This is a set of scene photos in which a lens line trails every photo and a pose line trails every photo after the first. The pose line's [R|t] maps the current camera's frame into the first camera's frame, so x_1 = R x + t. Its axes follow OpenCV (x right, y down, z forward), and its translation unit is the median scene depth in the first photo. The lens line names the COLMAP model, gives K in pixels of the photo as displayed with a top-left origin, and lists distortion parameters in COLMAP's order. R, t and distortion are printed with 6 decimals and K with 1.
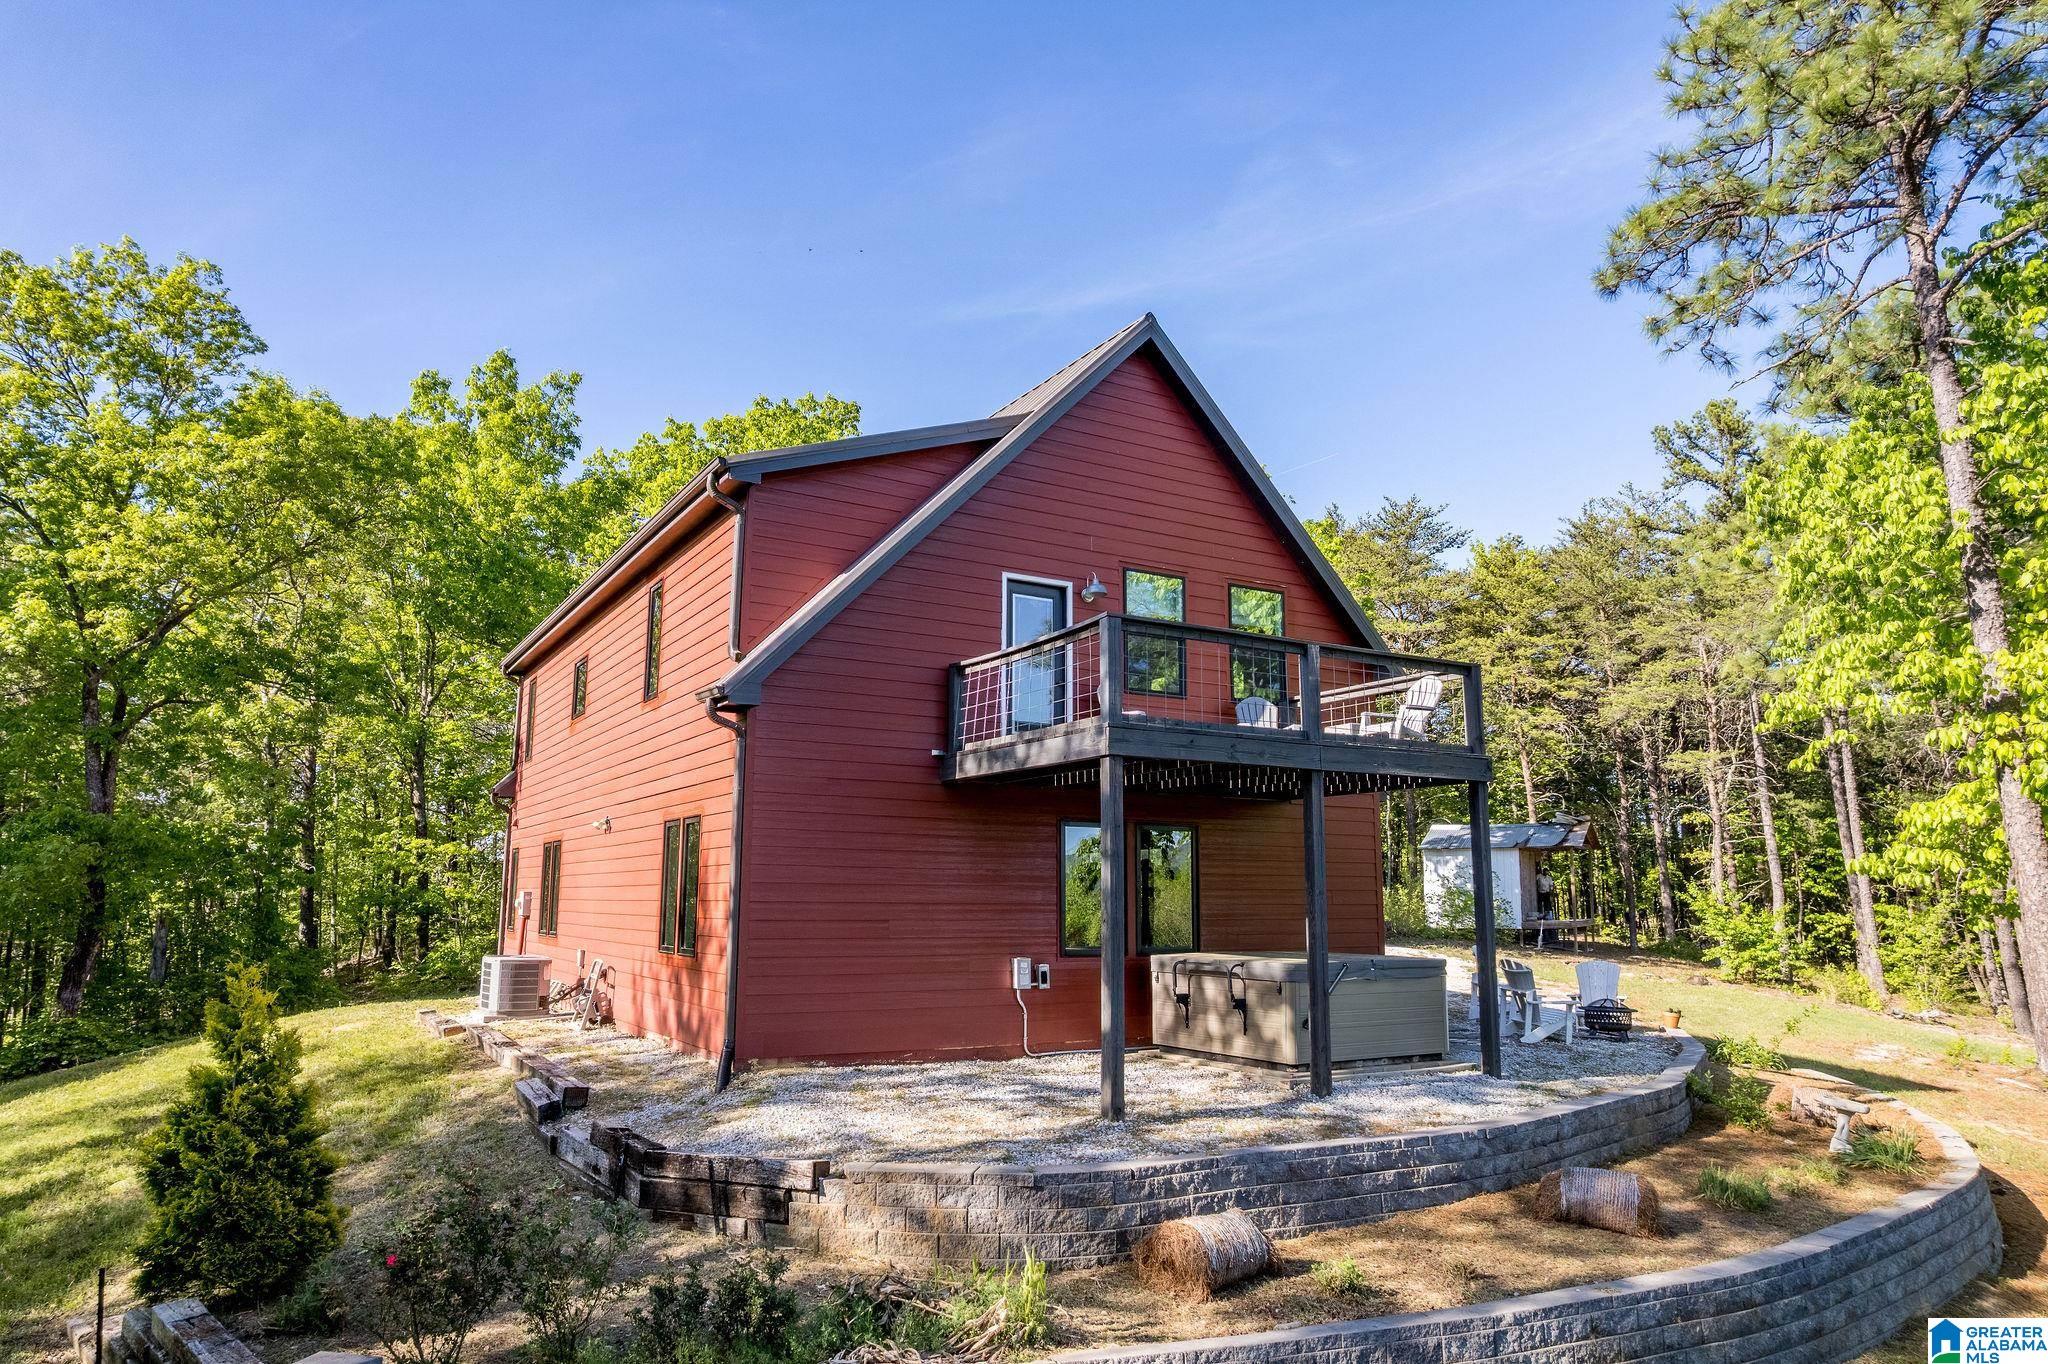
lens RADIAL K [[1298.3, 0, 1019.5], [0, 1298.3, 674.0], [0, 0, 1]] dist [-0.058351, 0.038563]
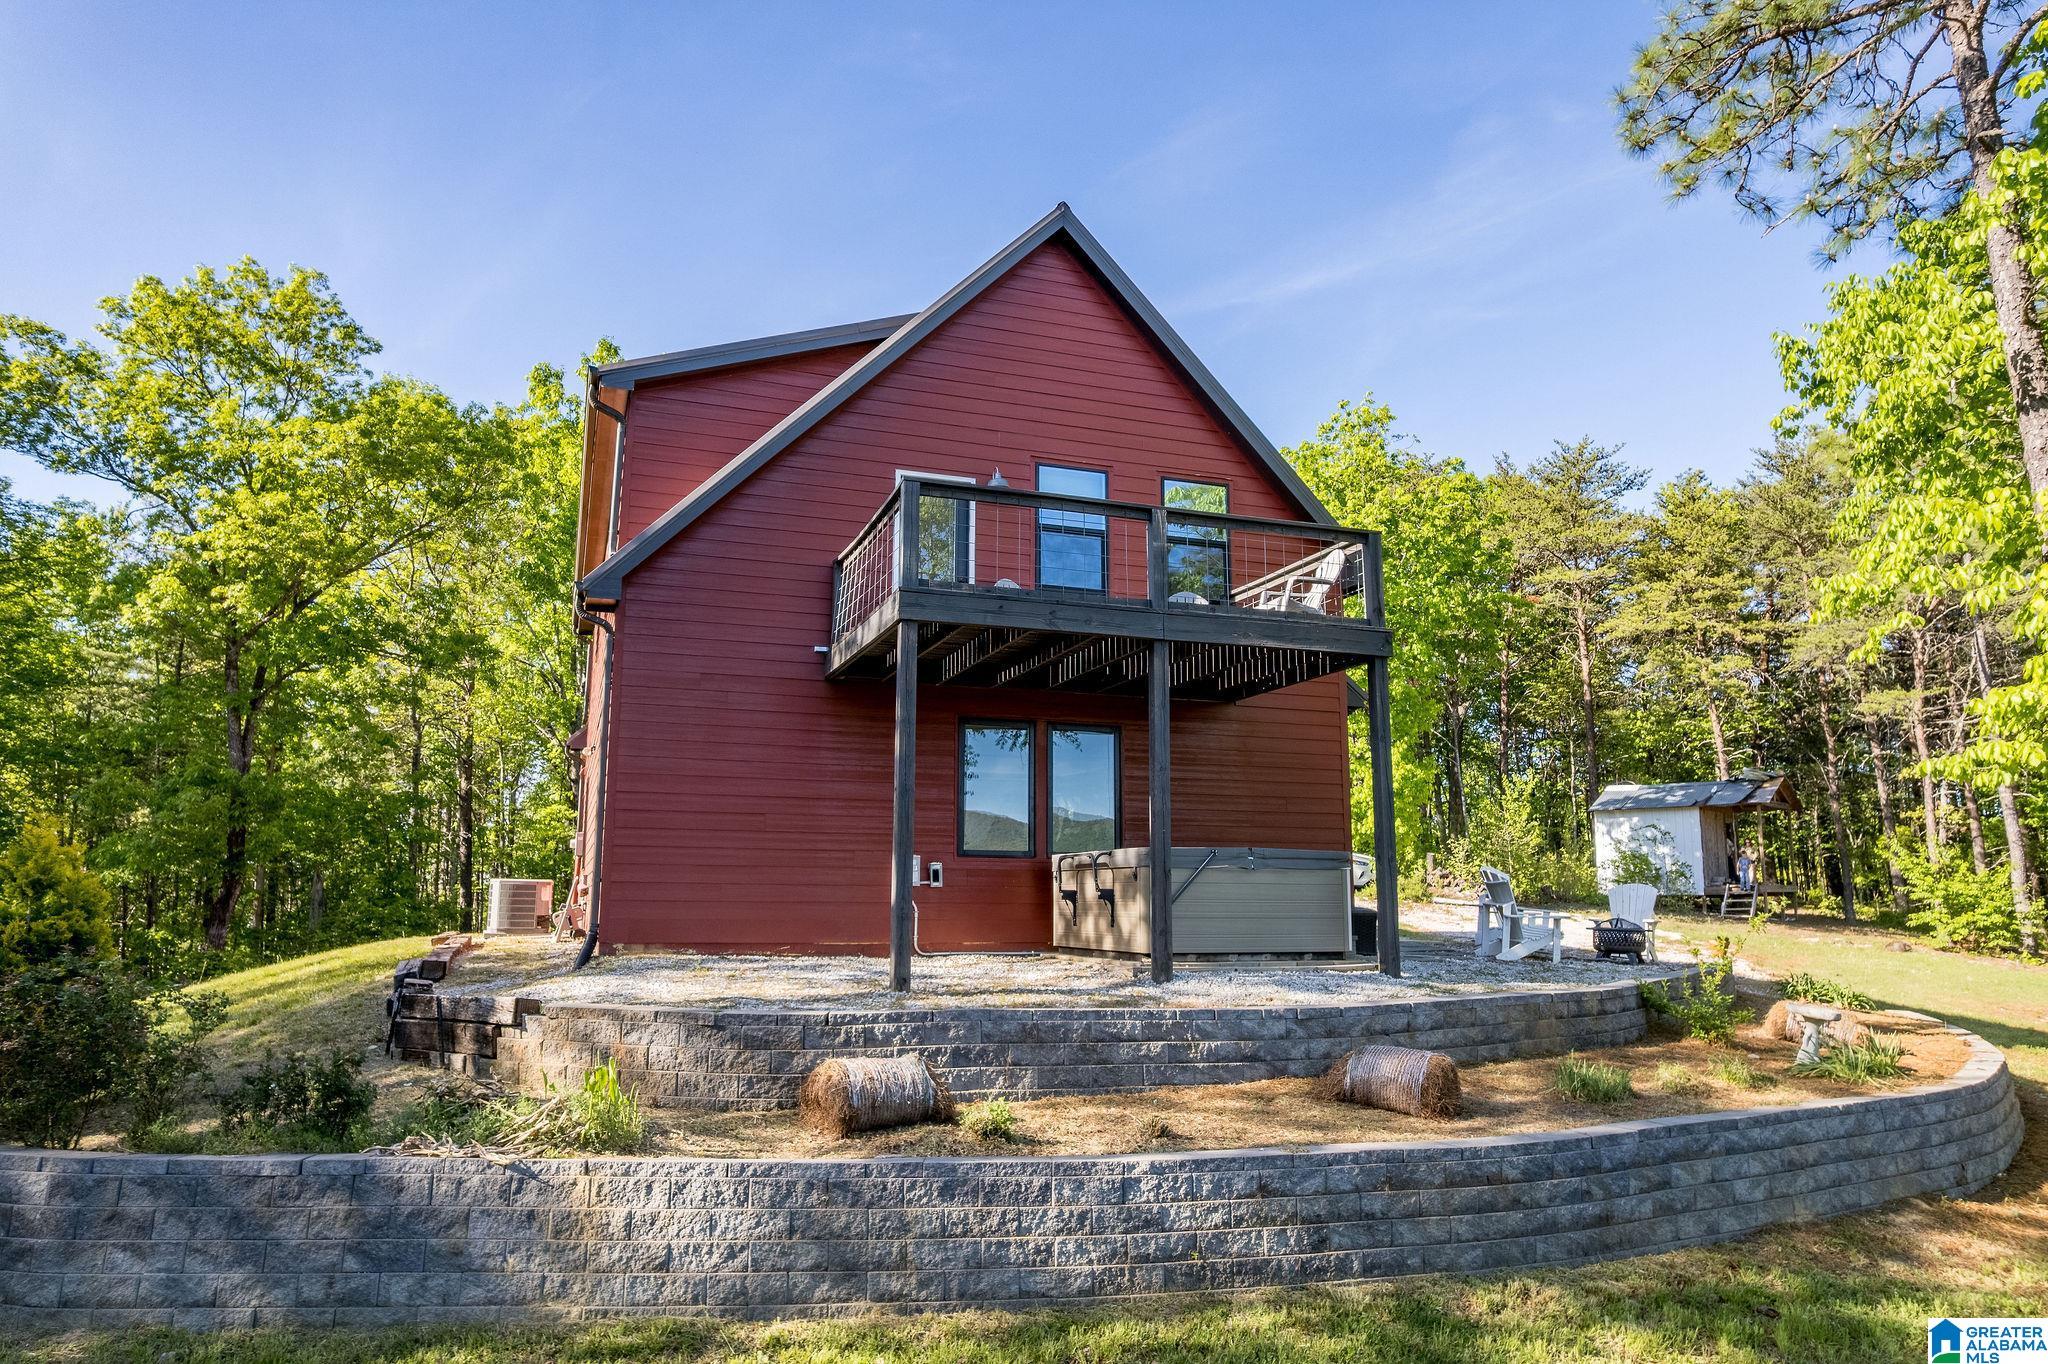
lens RADIAL K [[1298.3, 0, 1023.3], [0, 1298.3, 677.4], [0, 0, 1]] dist [-0.058351, 0.038563]
pose [[0.981772, -0.033800, -0.187034, 0.241641], [0.033897, 0.999422, -0.002683, 0.079211], [0.187016, -0.003706, 0.982350, 0.043319]]
